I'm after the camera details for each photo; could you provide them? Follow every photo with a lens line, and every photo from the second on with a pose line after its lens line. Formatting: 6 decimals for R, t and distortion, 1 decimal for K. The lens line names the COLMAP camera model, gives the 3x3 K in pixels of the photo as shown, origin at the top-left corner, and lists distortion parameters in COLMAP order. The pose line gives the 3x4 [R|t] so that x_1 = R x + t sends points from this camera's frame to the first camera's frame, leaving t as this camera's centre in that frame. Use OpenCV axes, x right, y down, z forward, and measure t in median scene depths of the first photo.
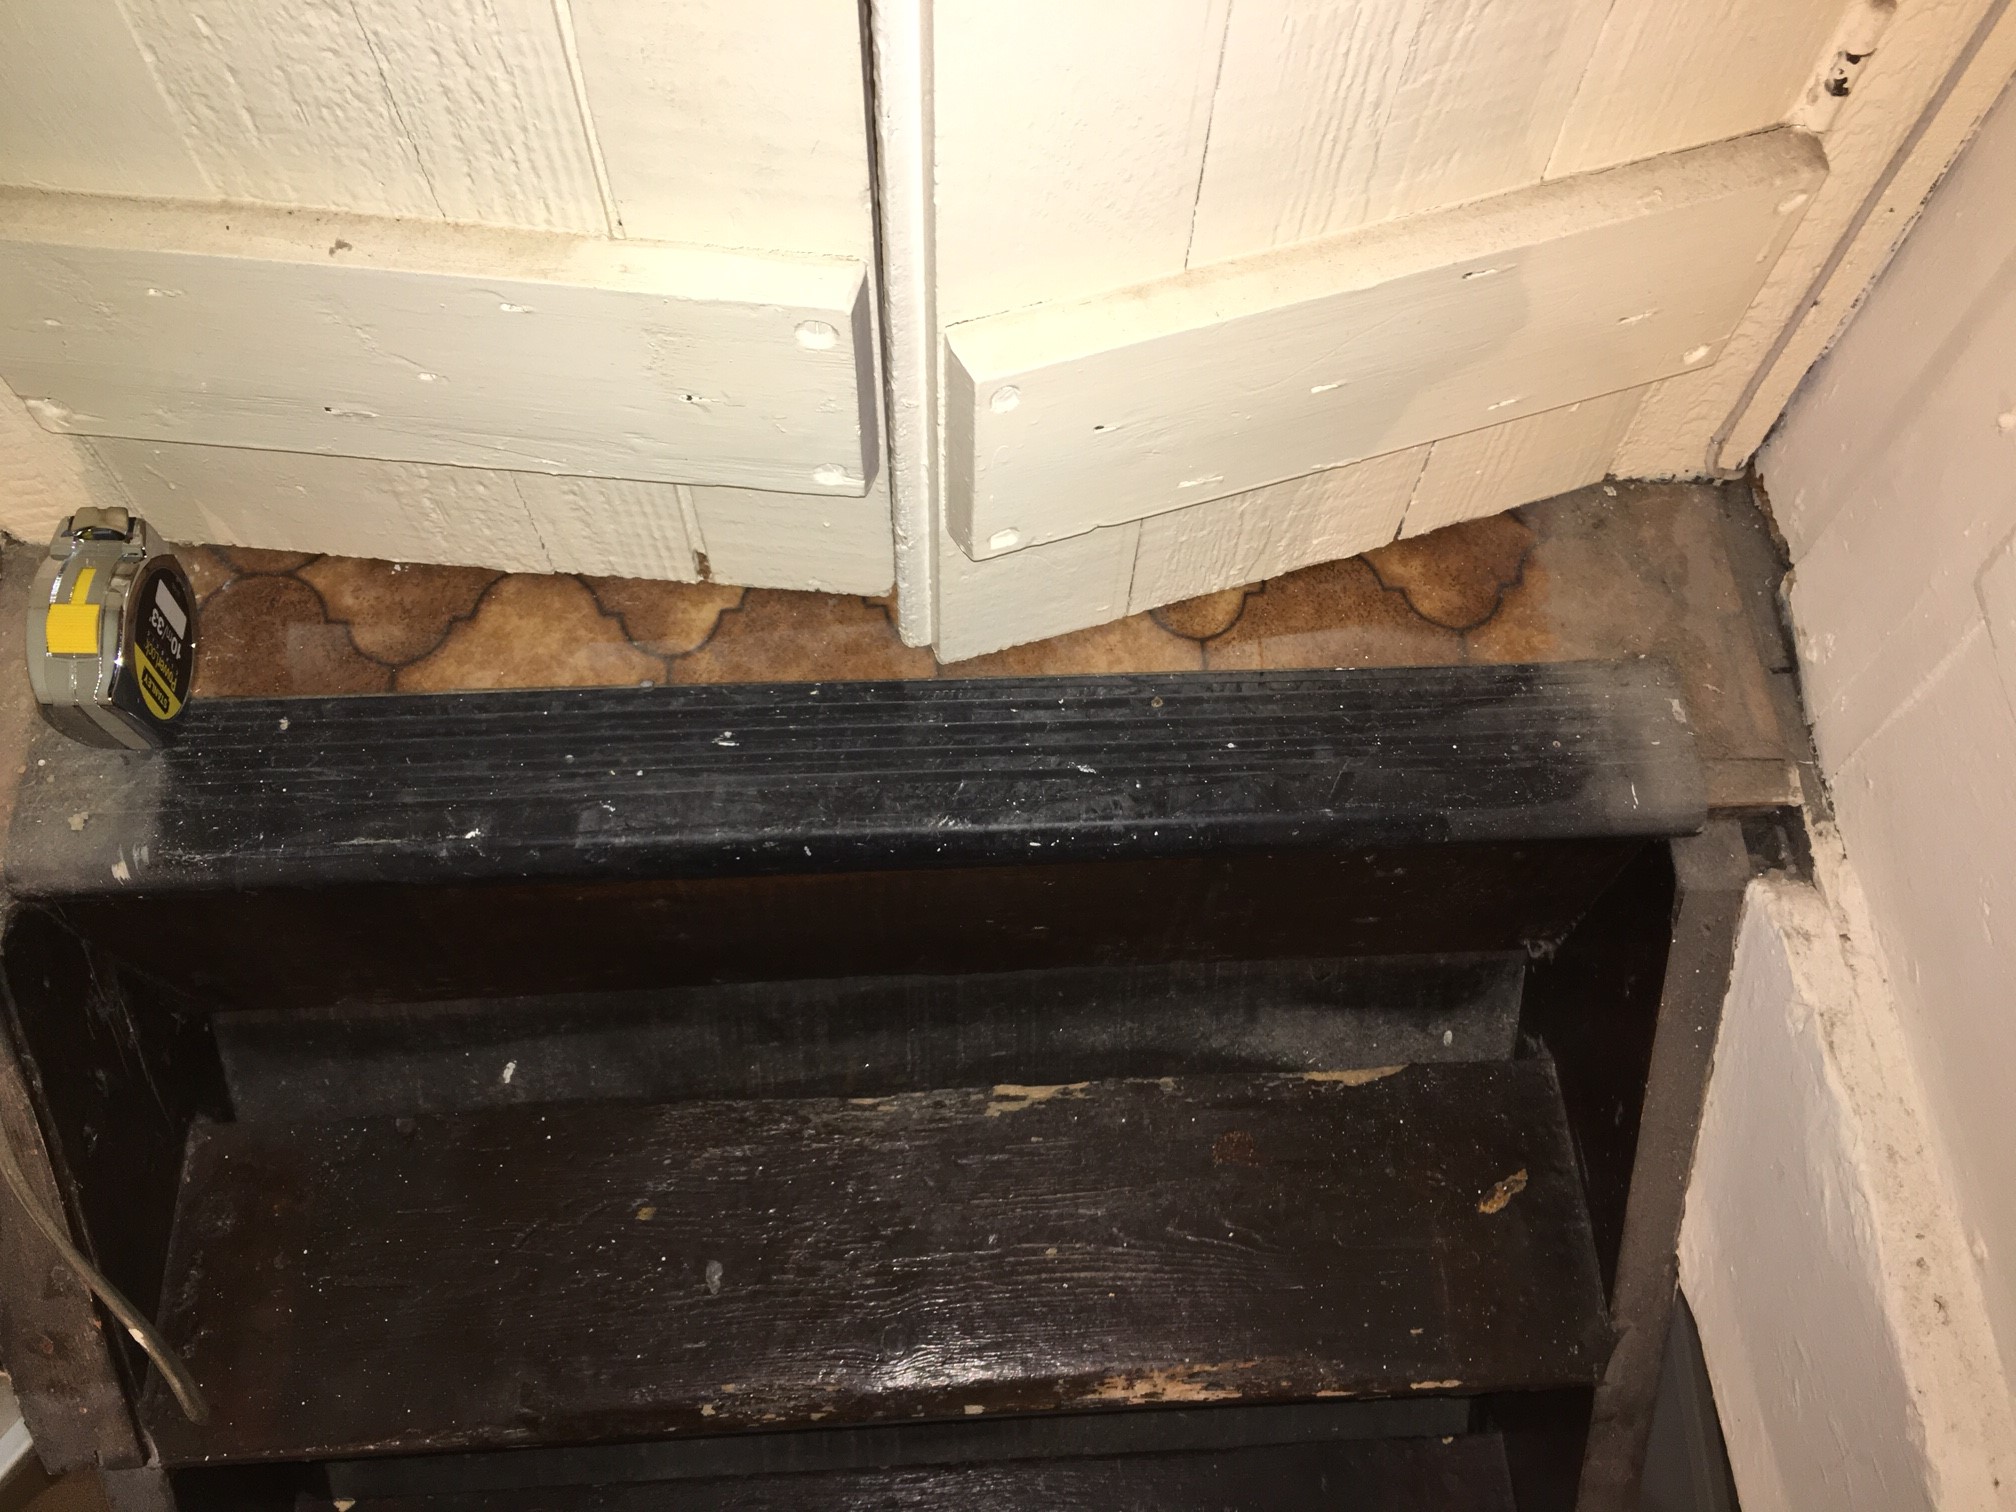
lens RADIAL K [[1707.9, 0, 1025.3], [0, 1707.9, 746.1], [0, 0, 1]] dist [0.047280, -0.012388]
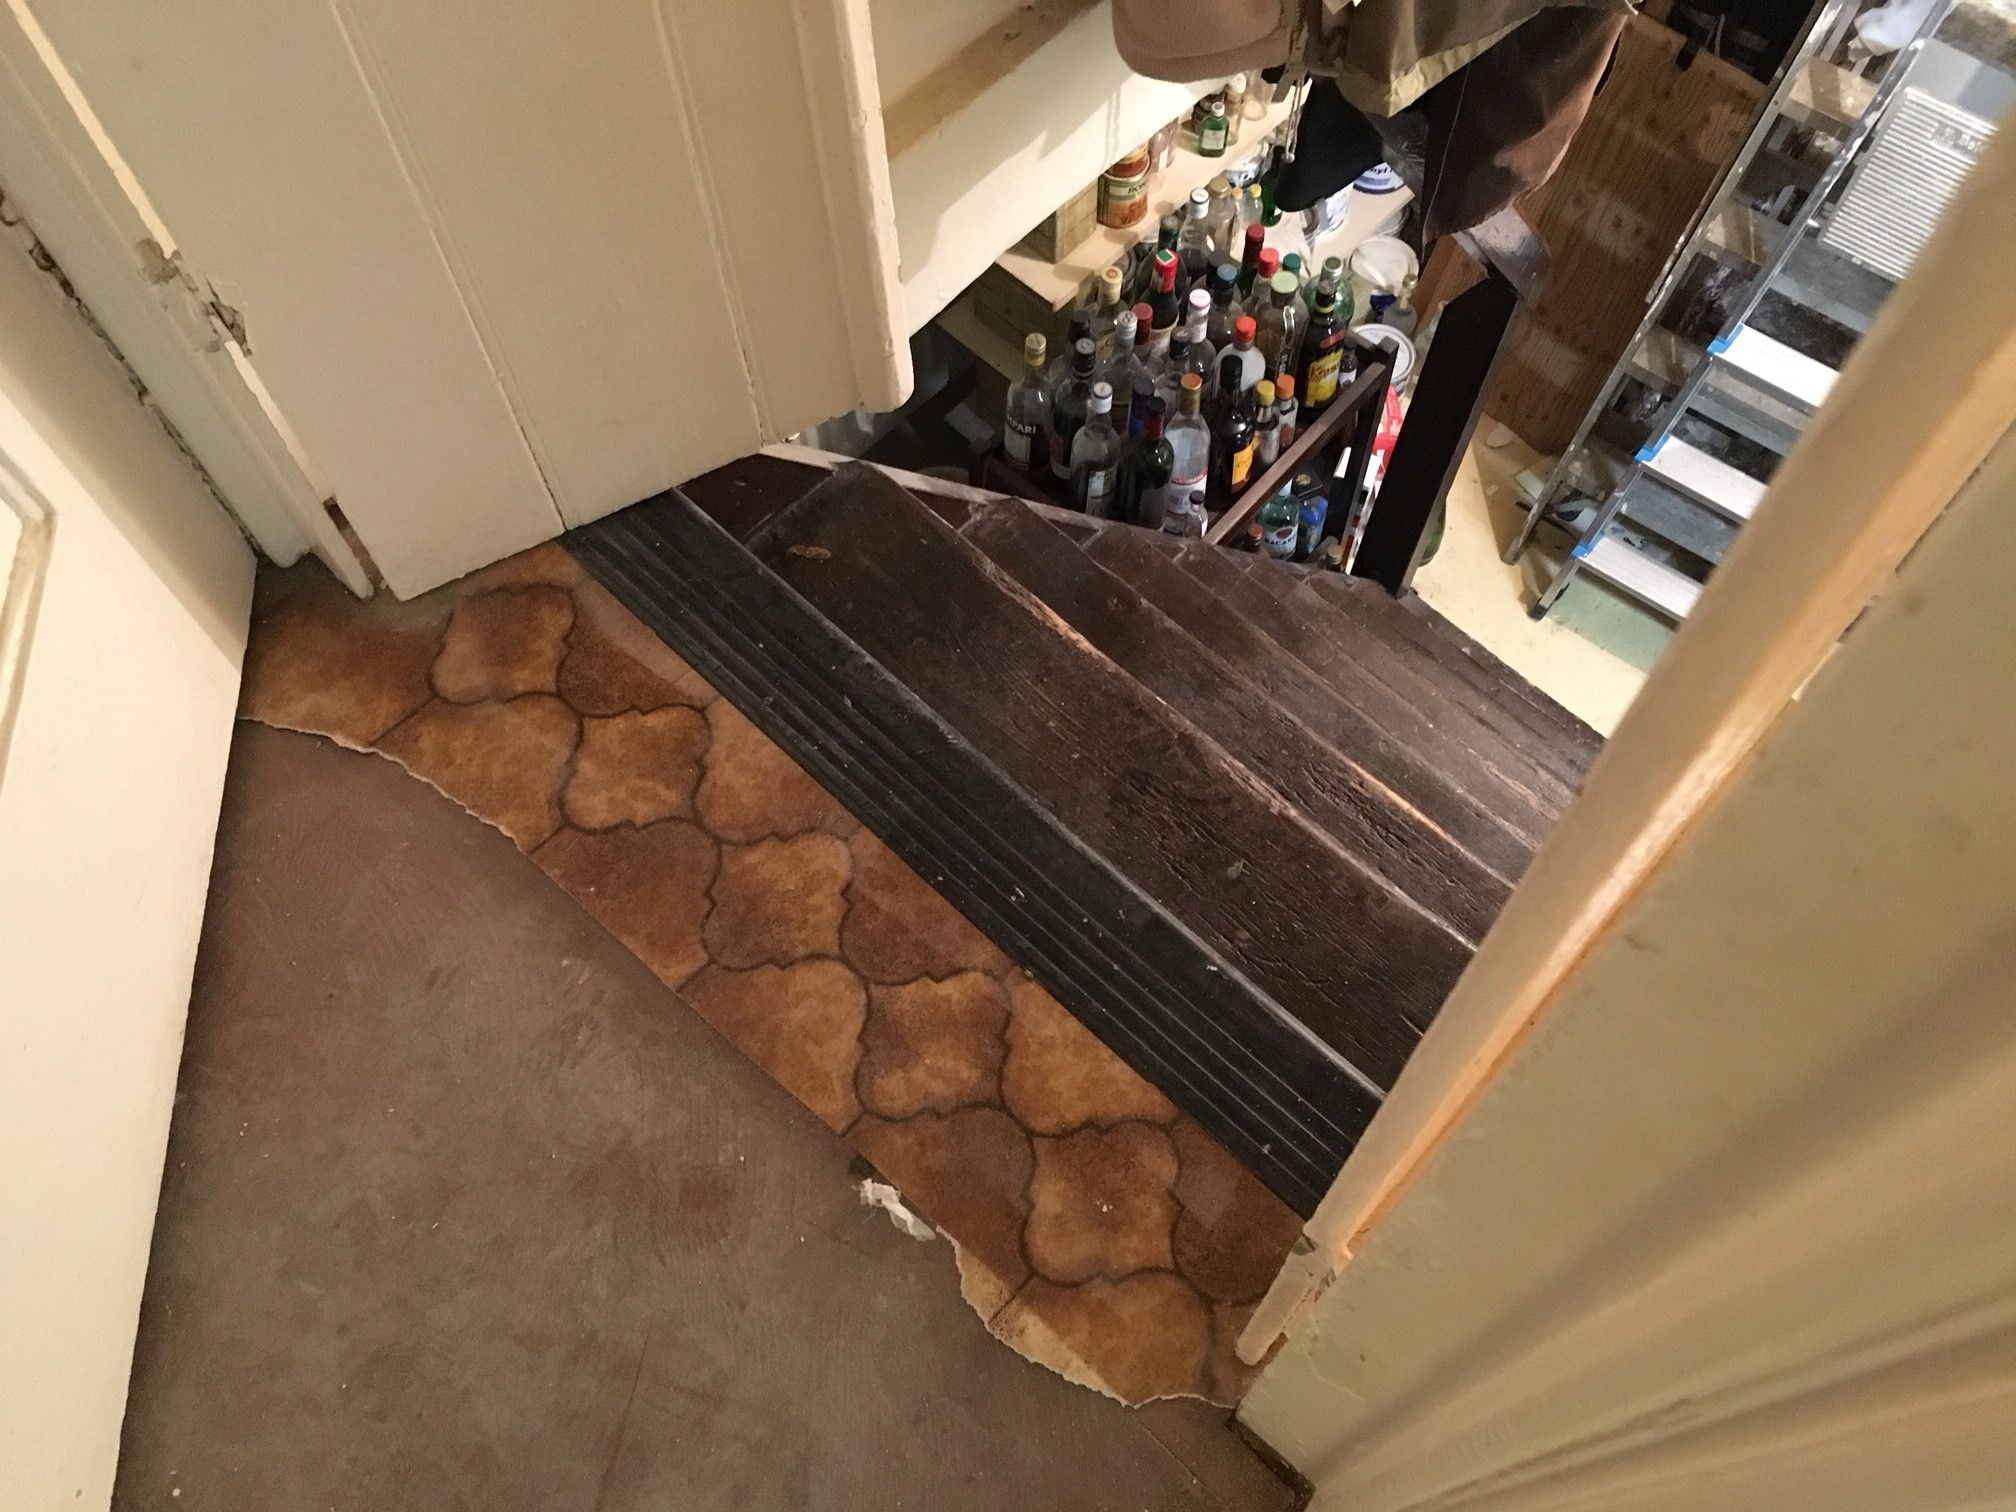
lens RADIAL K [[1707.9, 0, 1025.8], [0, 1707.9, 762.4], [0, 0, 1]] dist [0.047280, -0.012388]
pose [[-0.689653, -0.656169, 0.306300, -0.487912], [0.637780, -0.350070, 0.686066, -0.808724], [-0.342949, 0.668500, 0.659919, 0.096118]]
